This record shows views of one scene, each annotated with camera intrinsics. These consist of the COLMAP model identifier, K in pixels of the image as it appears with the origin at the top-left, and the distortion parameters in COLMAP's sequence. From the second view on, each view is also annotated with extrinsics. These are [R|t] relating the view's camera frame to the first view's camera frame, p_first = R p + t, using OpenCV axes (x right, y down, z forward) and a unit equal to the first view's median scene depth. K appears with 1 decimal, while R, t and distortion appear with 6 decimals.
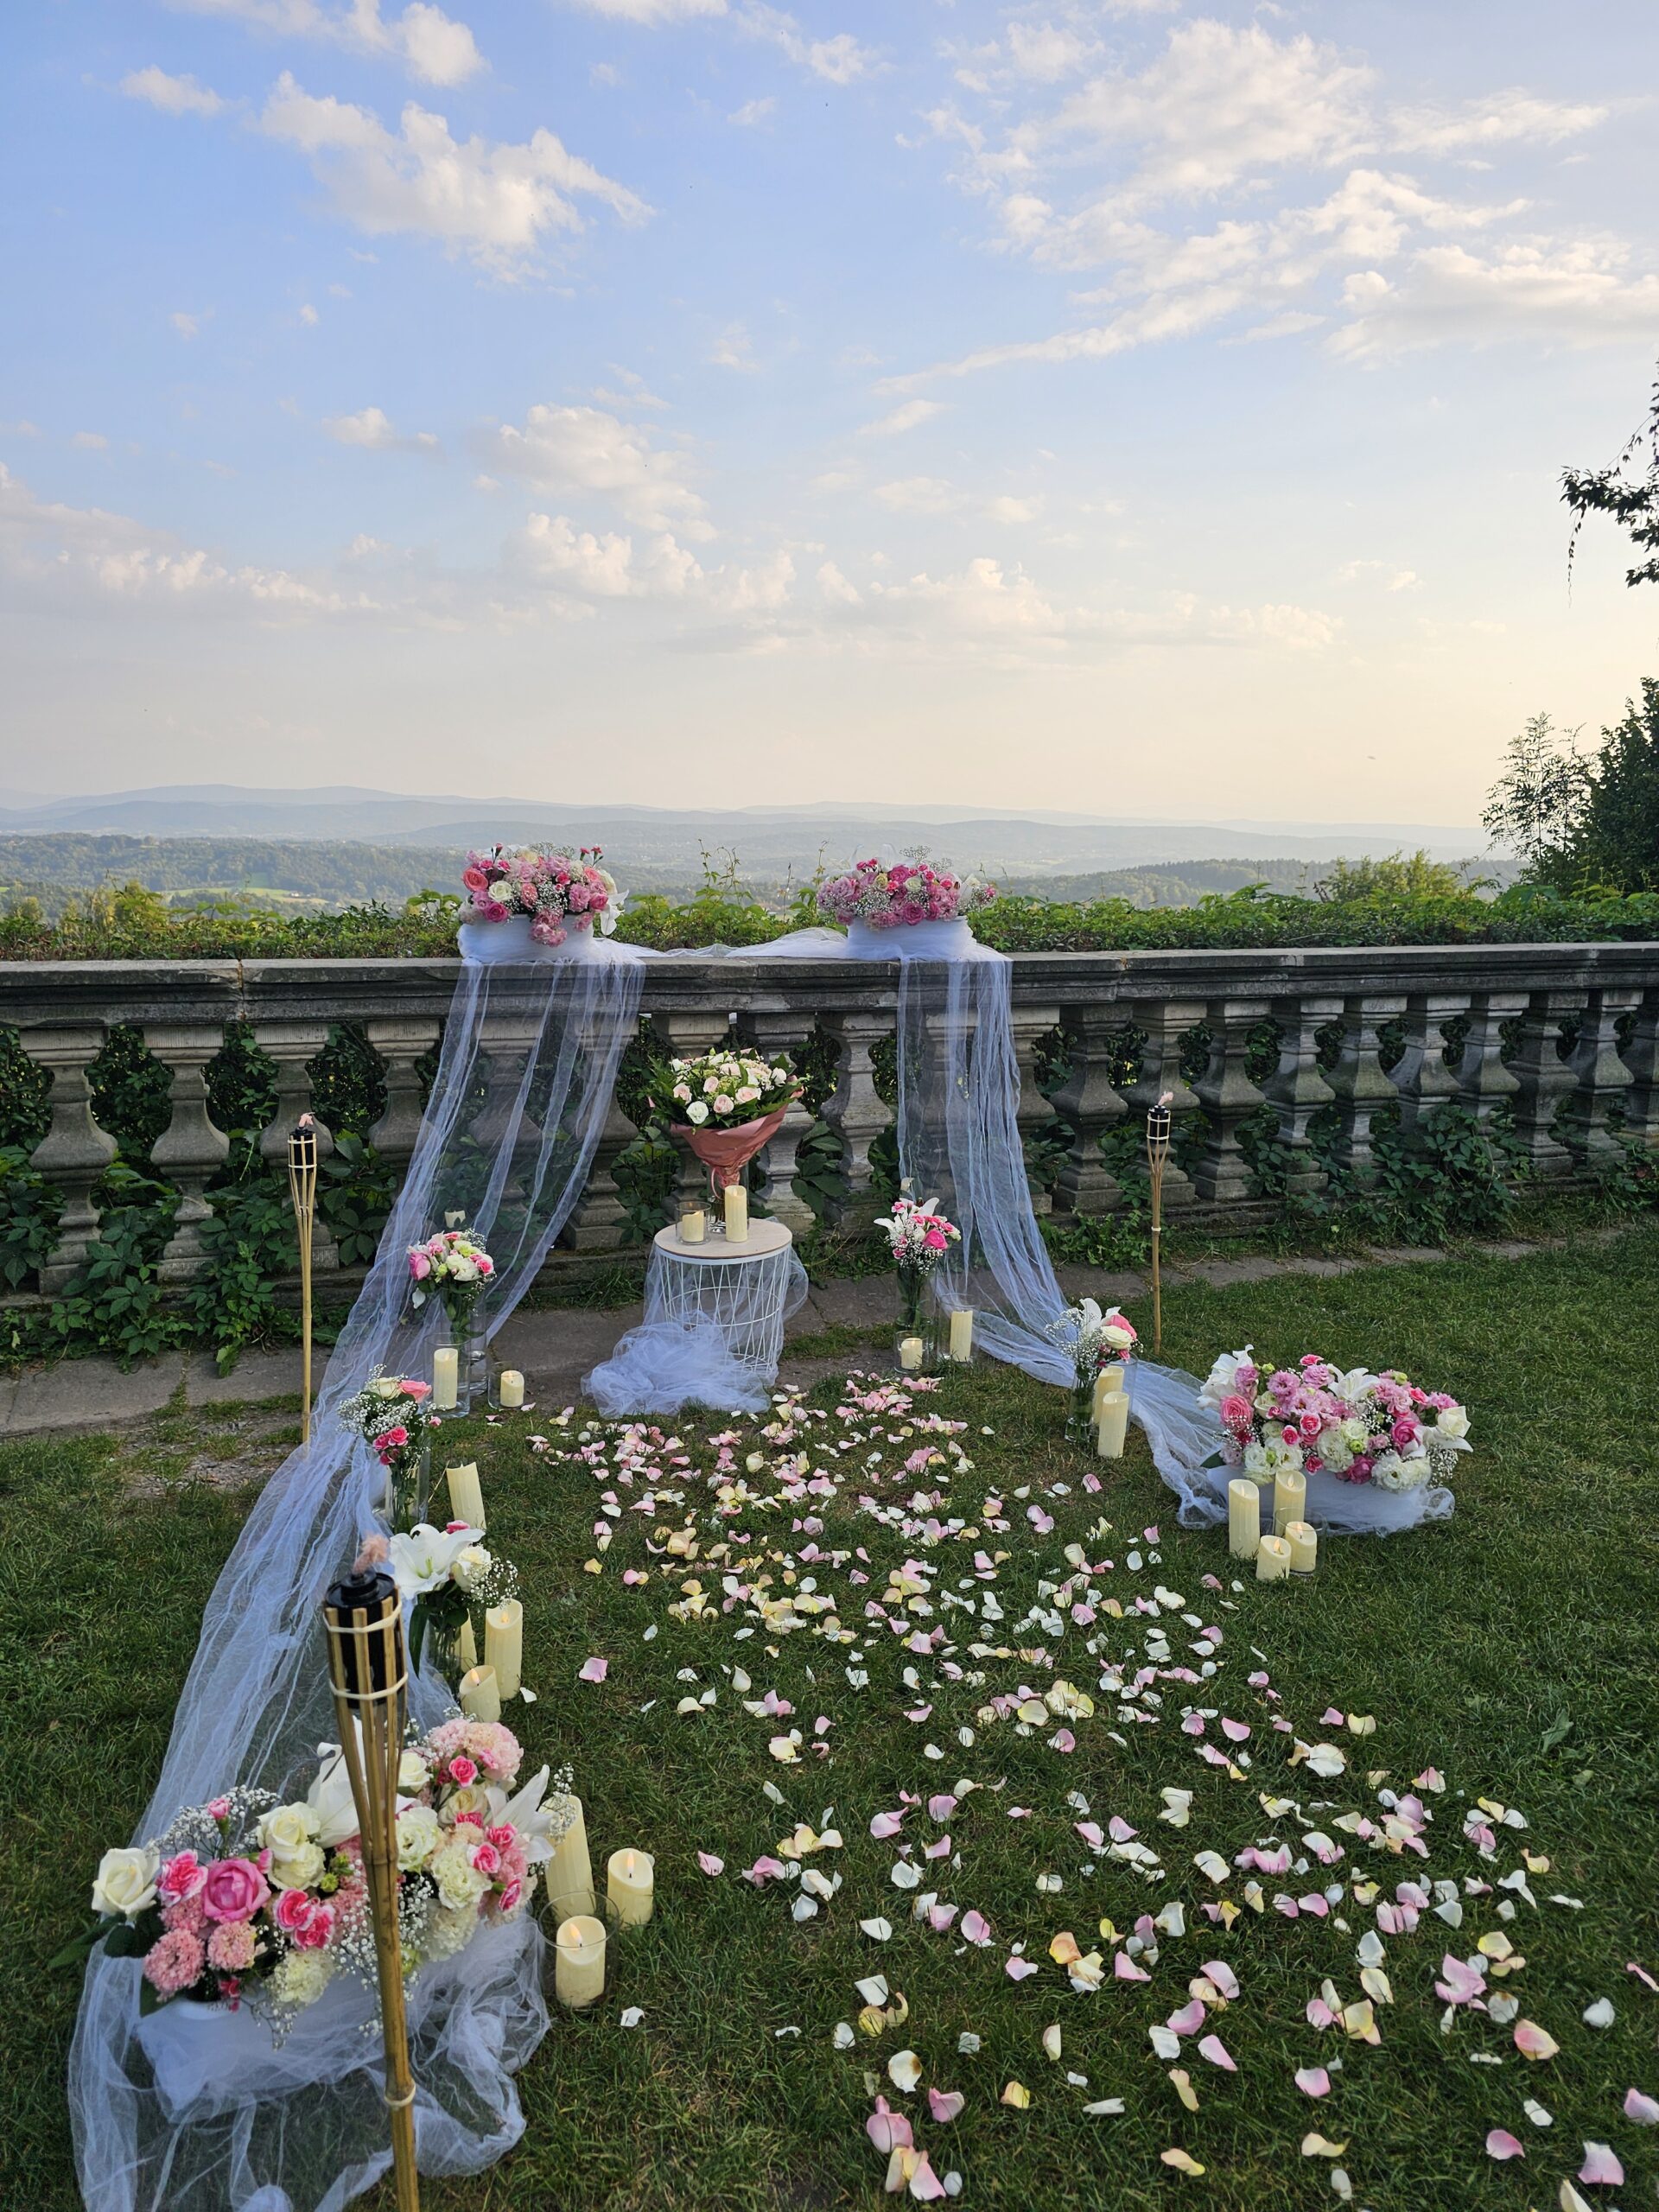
lens RADIAL K [[1503.9, 0, 842.3], [0, 1503.9, 1099.6], [0, 0, 1]] dist [0.076130, -0.000498]
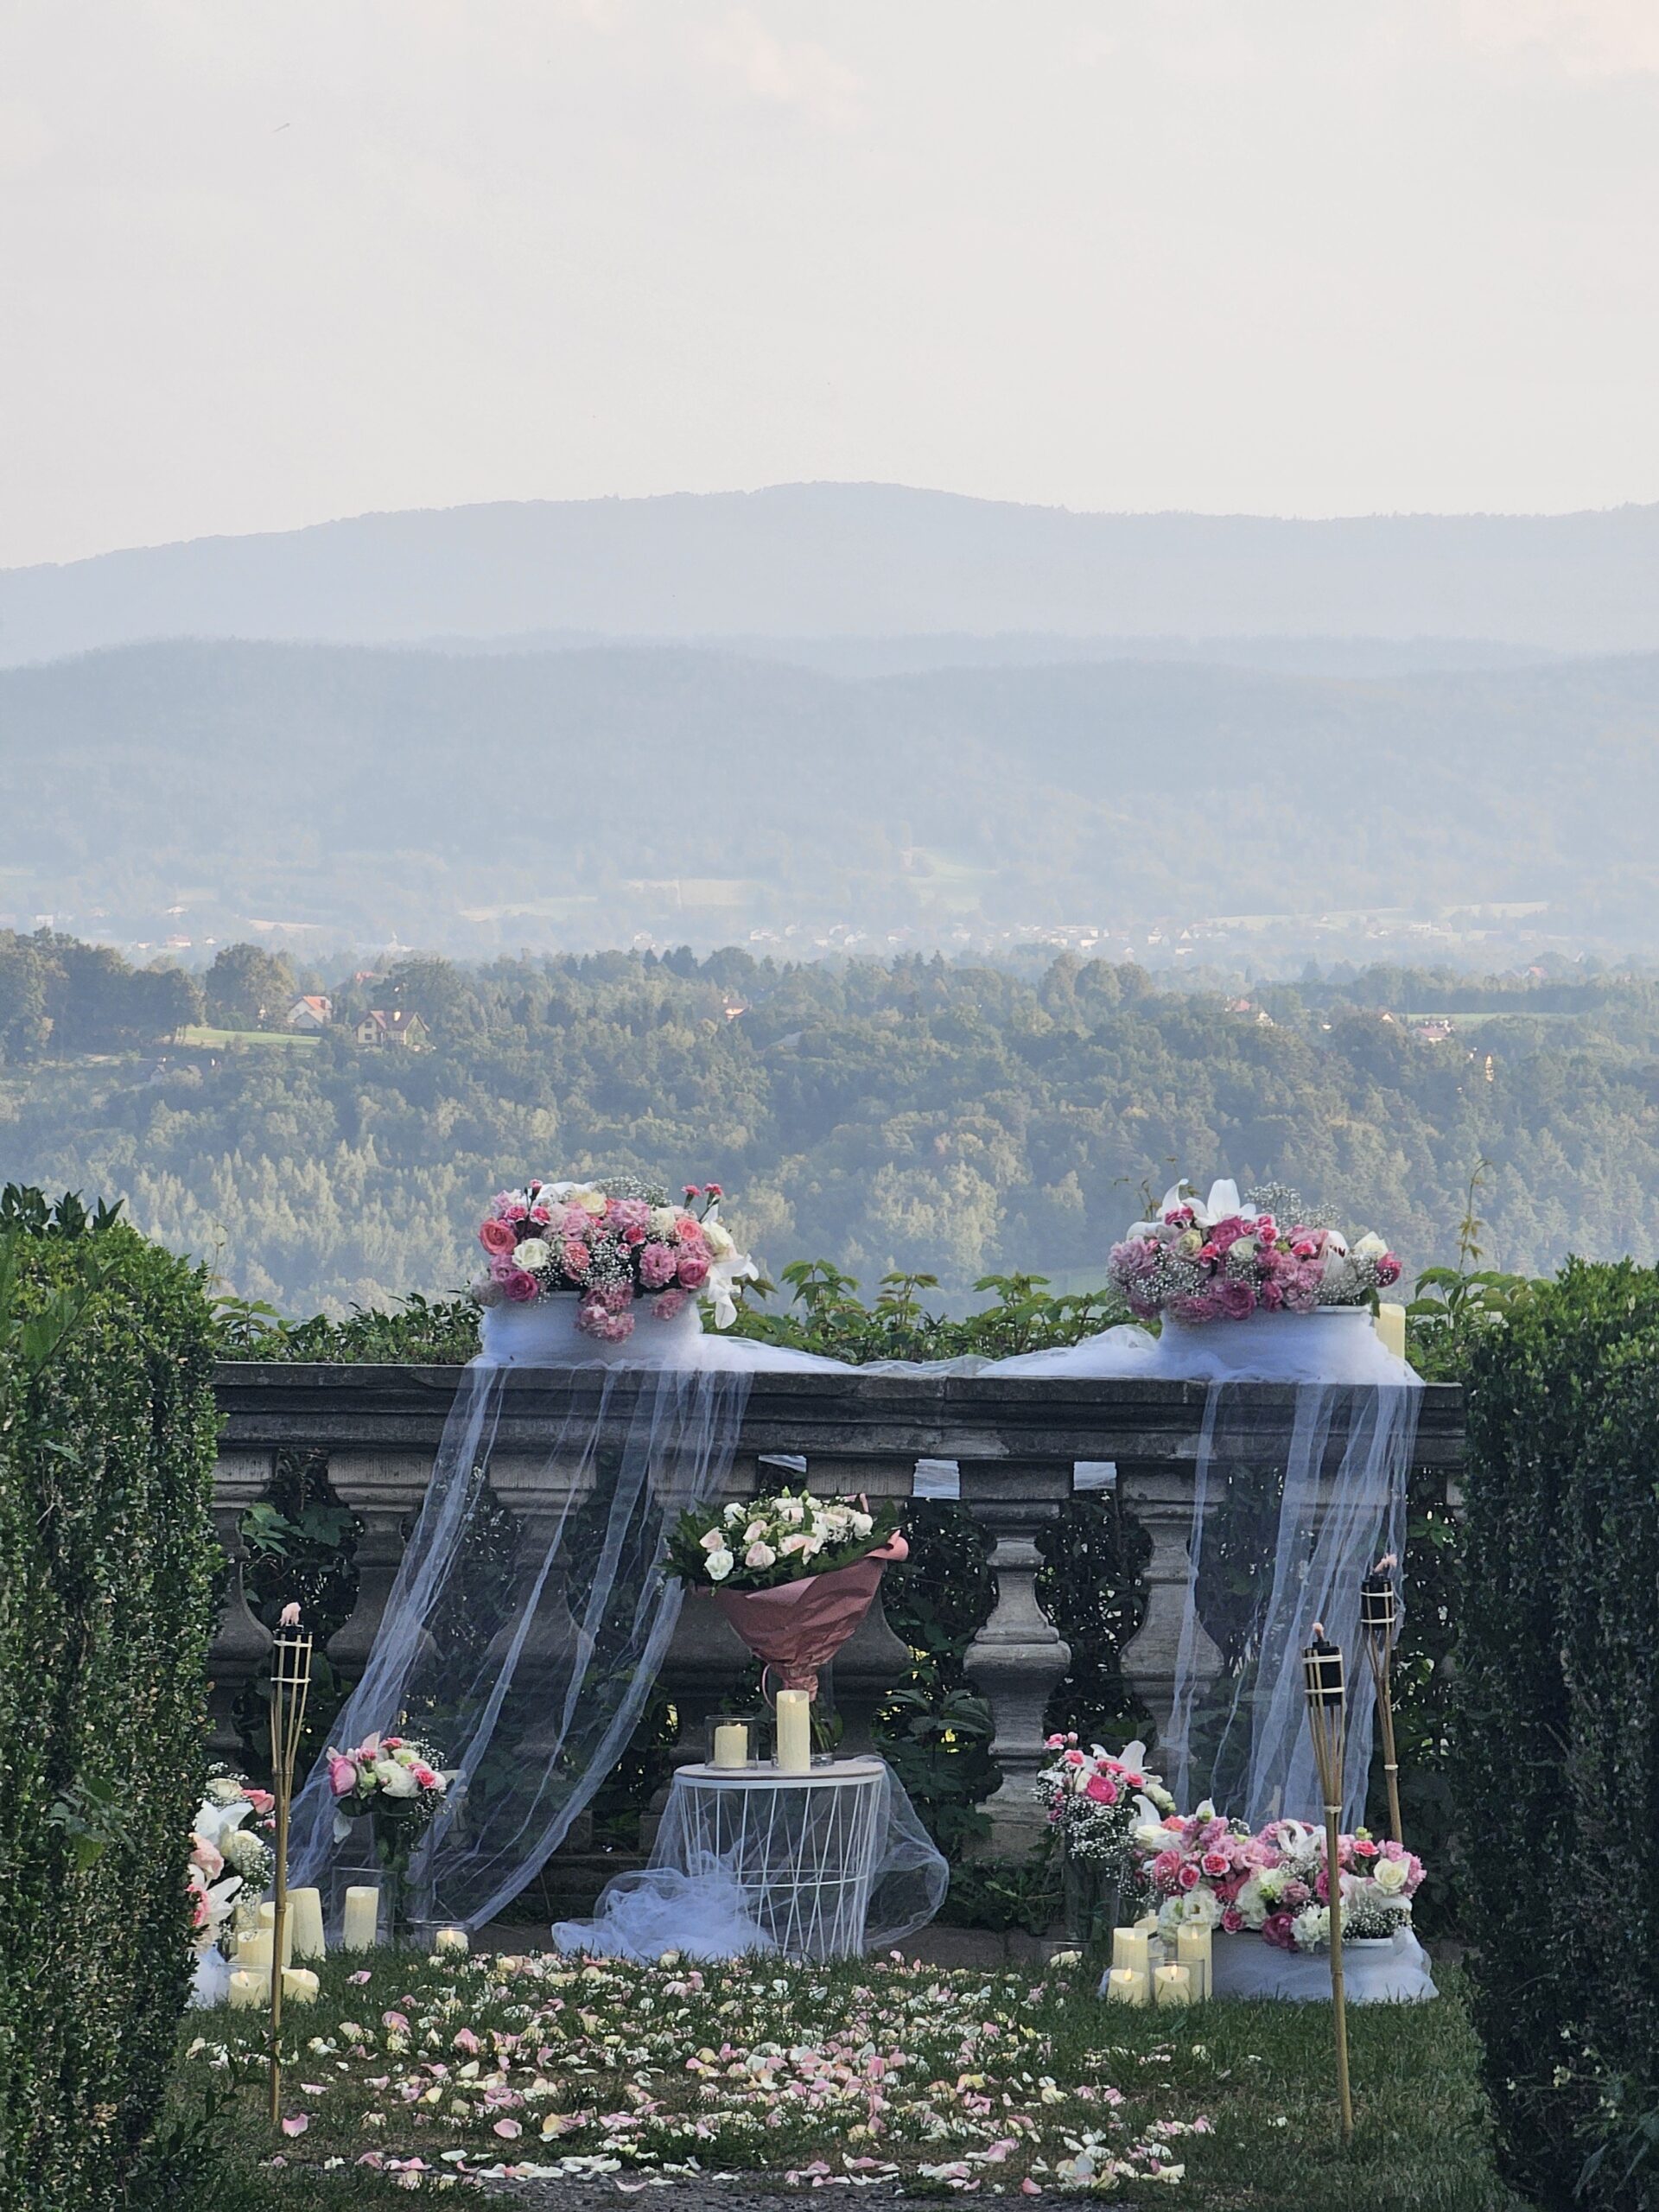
lens RADIAL K [[14859.7, 0, 829.5], [0, 14859.7, 1106.0], [0, 0, 1]] dist [3.123382, 2.747531]
pose [[0.928879, 0.001289, -0.370381, 2.191504], [-0.060336, 0.987163, -0.147882, 0.714056], [0.365435, 0.159712, 0.917033, -4.675989]]
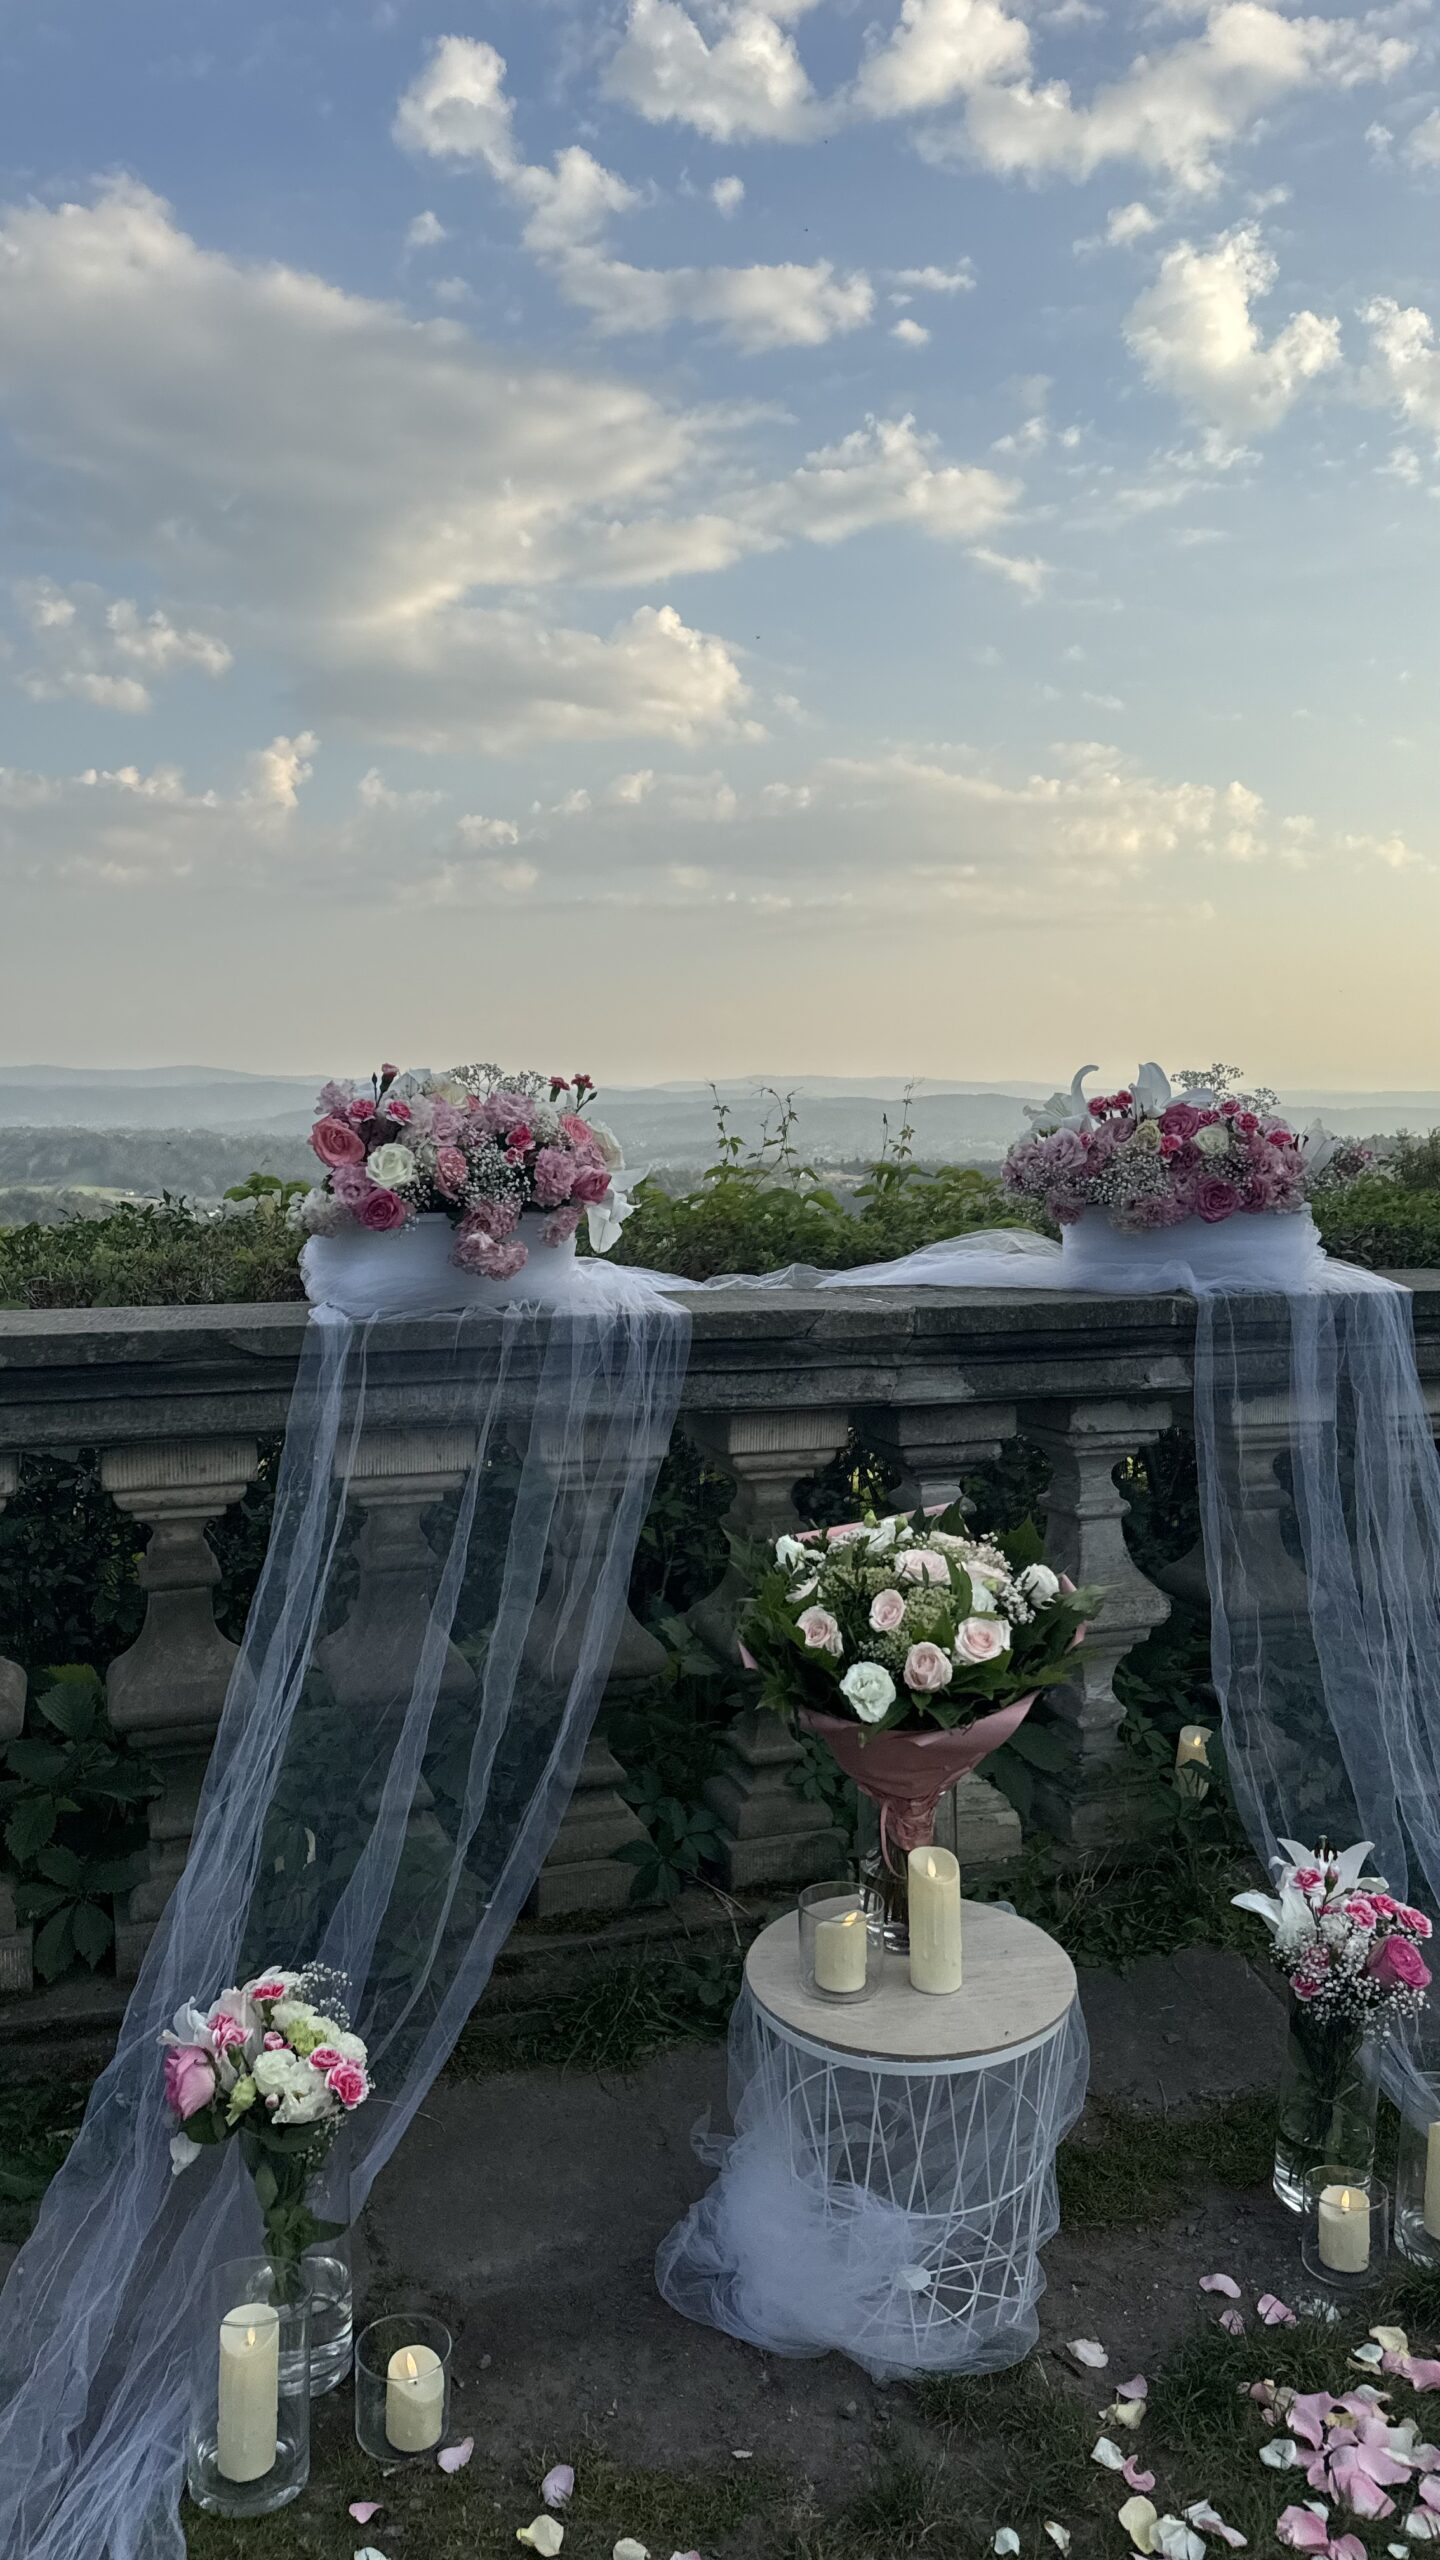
lens RADIAL K [[1863.9, 0, 720.0], [0, 1863.9, 1280.0], [0, 0, 1]] dist [0.191455, -0.387242]
pose [[0.999131, -0.012847, -0.039648, -0.098645], [0.009513, 0.996490, -0.083168, -0.051475], [0.040578, 0.082718, 0.995747, 0.415626]]
